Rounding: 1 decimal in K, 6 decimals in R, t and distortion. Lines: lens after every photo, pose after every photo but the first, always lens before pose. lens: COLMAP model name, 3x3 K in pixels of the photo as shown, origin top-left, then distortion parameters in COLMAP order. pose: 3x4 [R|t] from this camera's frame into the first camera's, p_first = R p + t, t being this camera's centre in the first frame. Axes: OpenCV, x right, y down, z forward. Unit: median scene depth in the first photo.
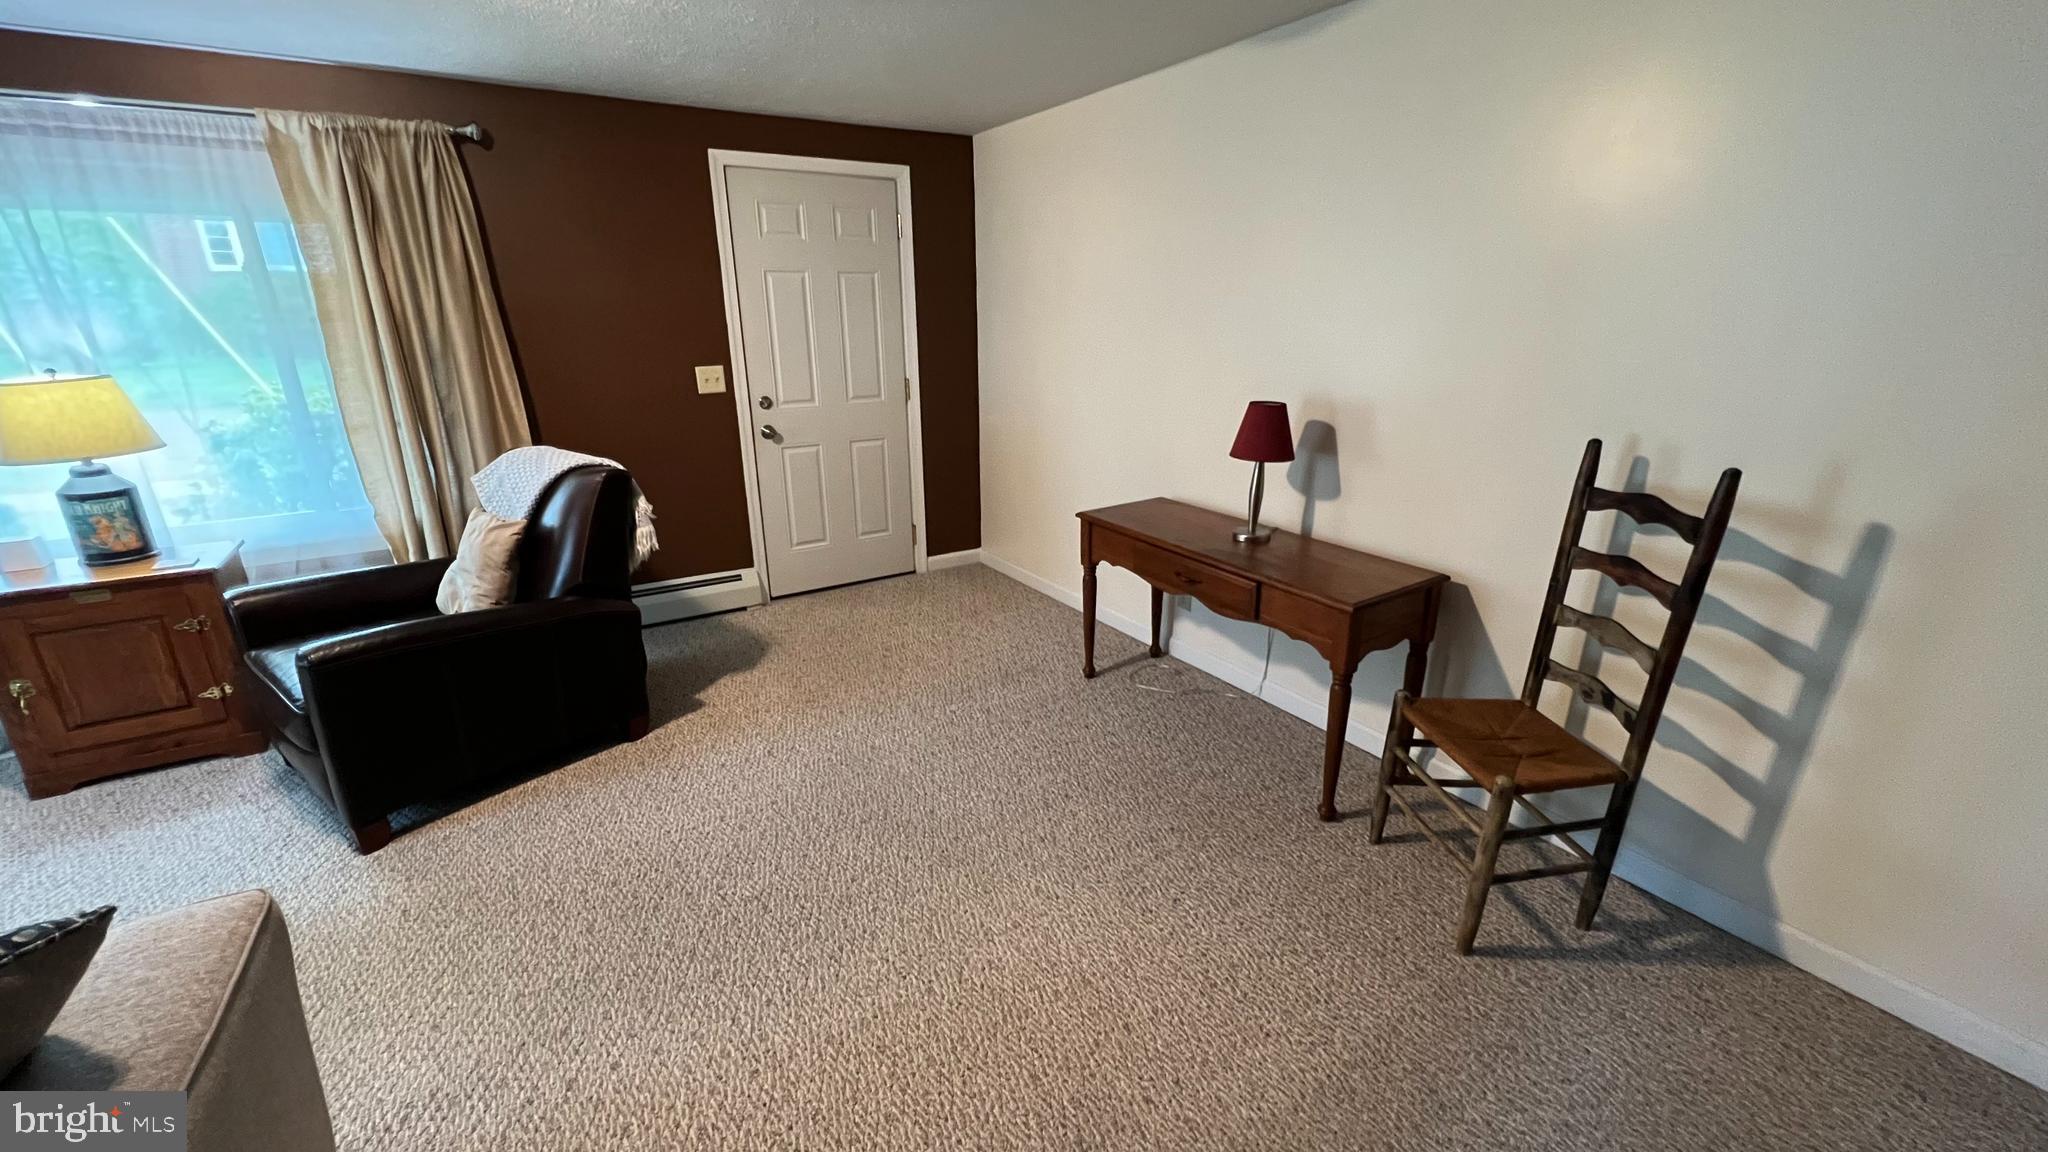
lens RADIAL K [[818.8, 0, 1022.5], [0, 818.8, 577.6], [0, 0, 1]] dist [-0.000189, -0.000193]
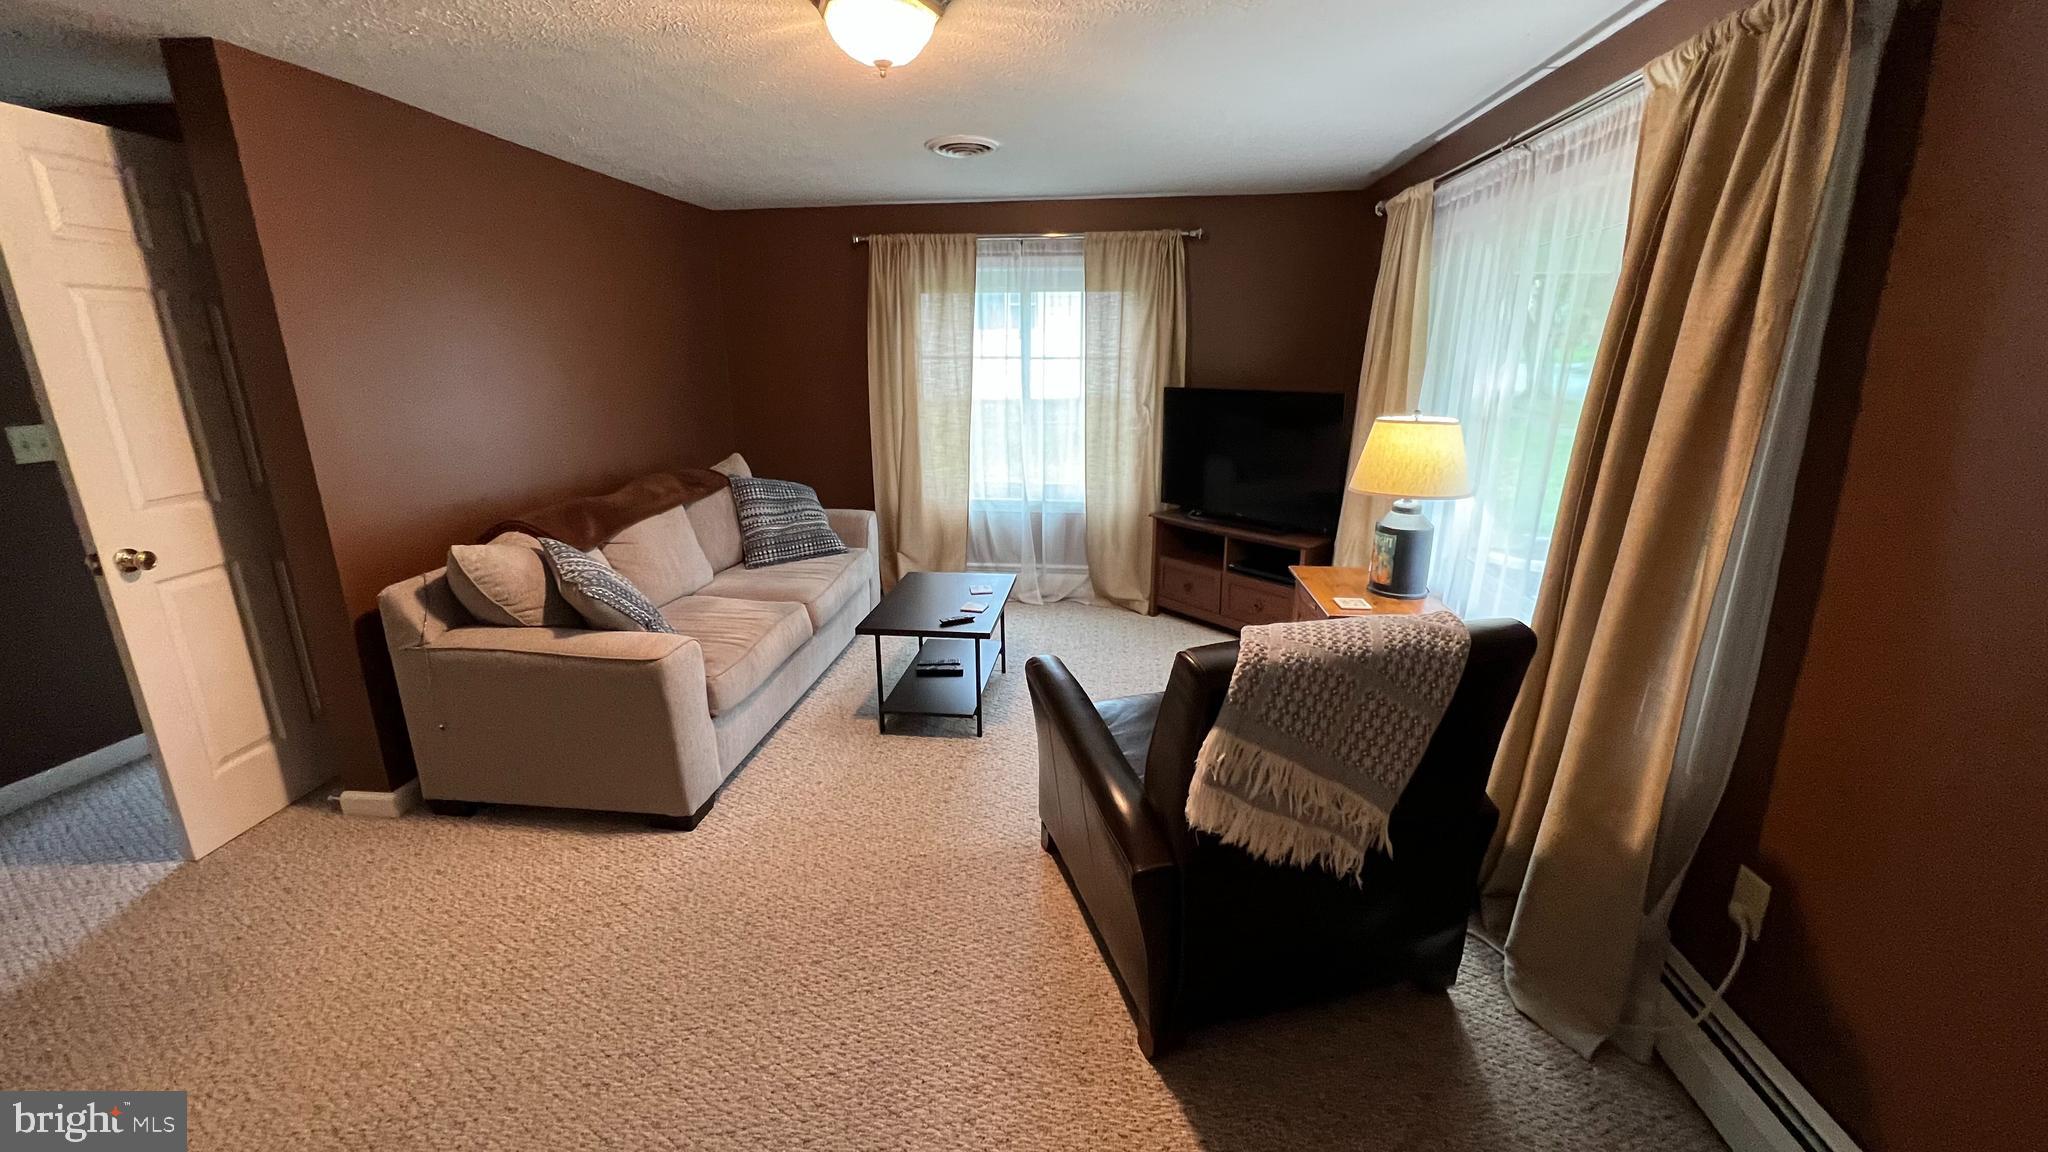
lens RADIAL K [[818.8, 0, 1022.5], [0, 818.8, 577.6], [0, 0, 1]] dist [-0.000189, -0.000193]
pose [[-0.626614, 0.215646, -0.748900, -0.022245], [-0.240773, 0.860375, 0.449203, -0.279745], [0.741204, 0.461792, -0.487201, 0.821038]]
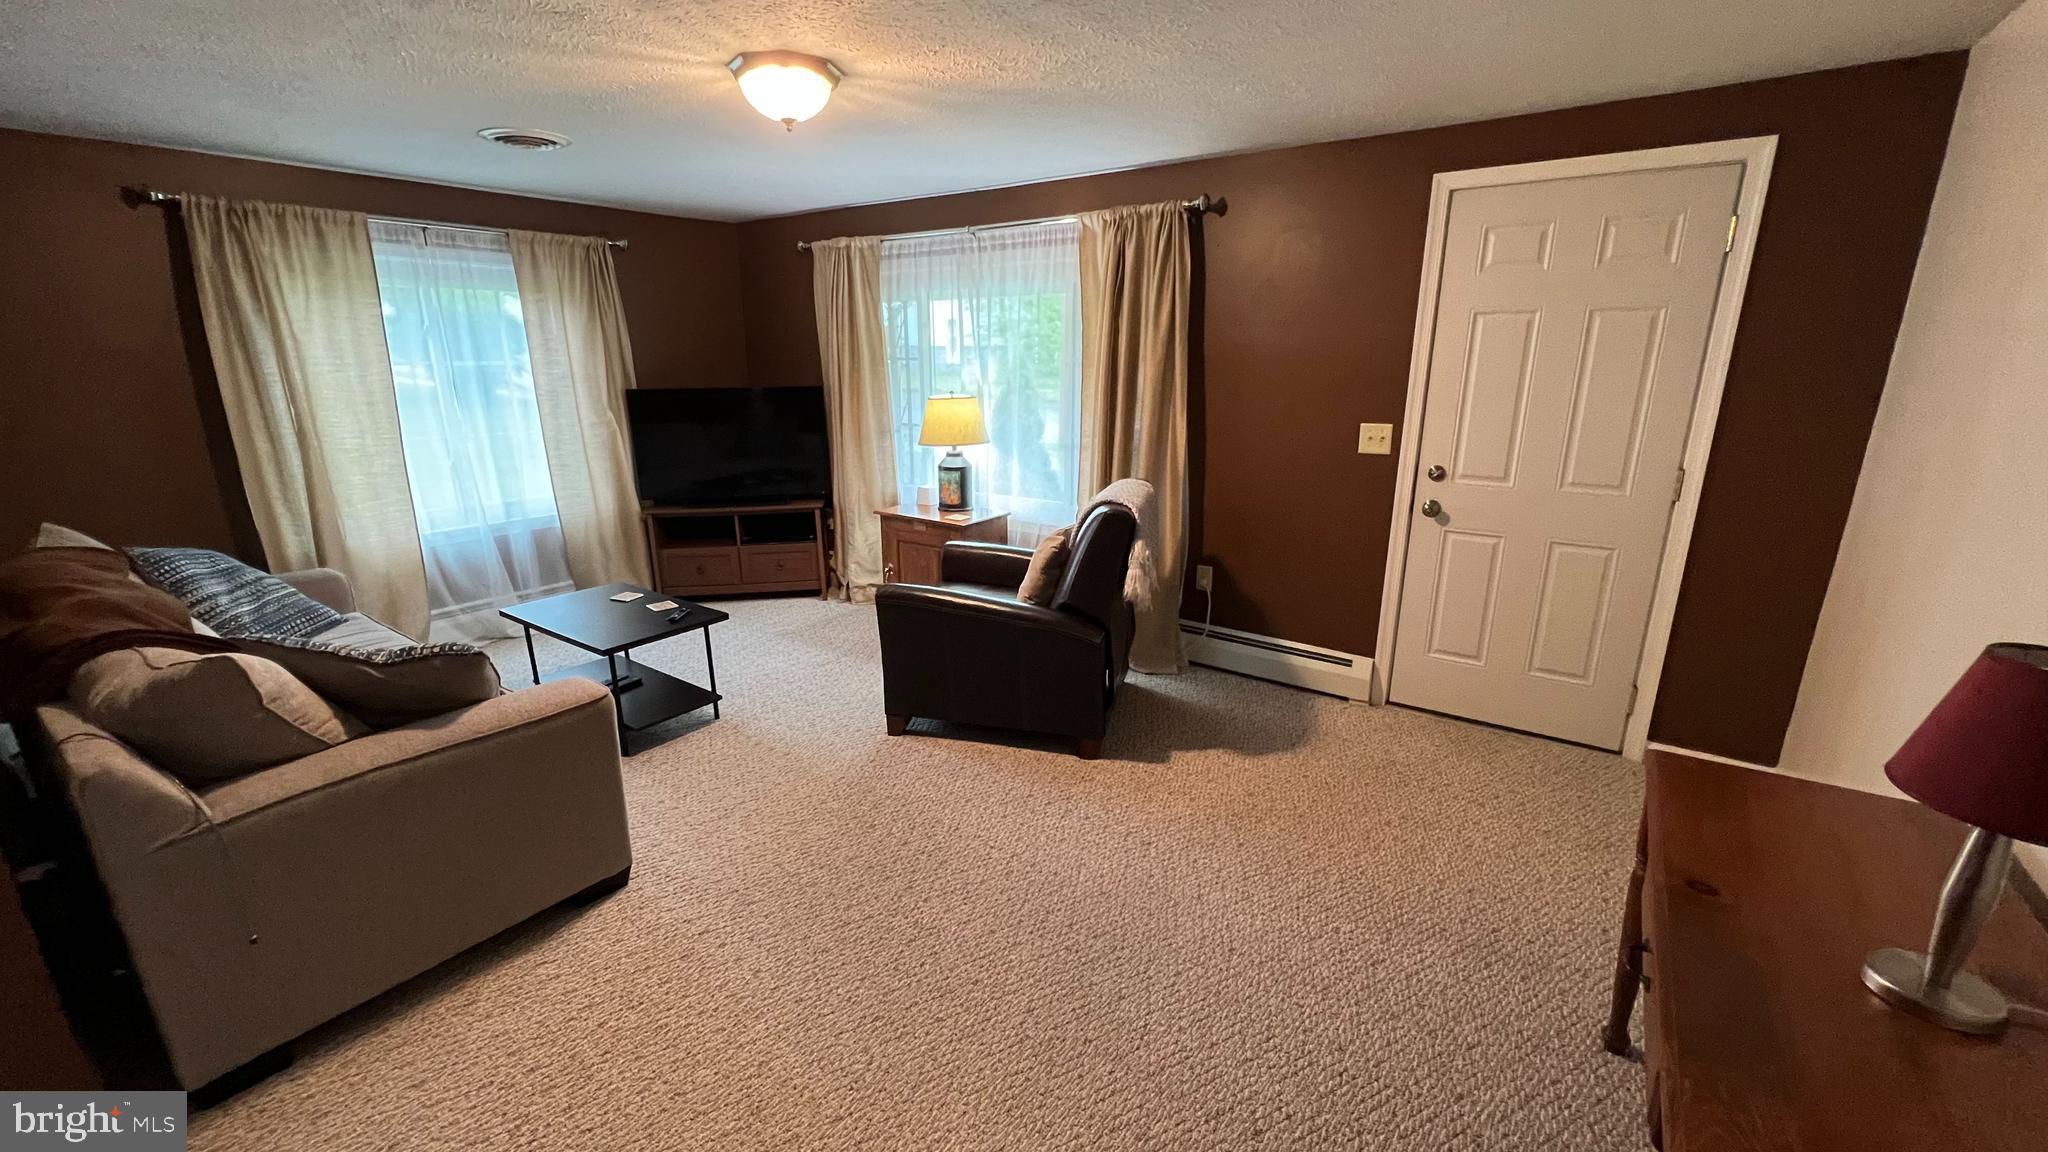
lens RADIAL K [[818.8, 0, 1022.5], [0, 818.8, 577.6], [0, 0, 1]] dist [-0.000189, -0.000193]
pose [[0.377920, 0.251695, -0.890969, 0.295604], [-0.291513, 0.945739, 0.143517, -0.117697], [0.878747, 0.205491, 0.430786, 0.323186]]
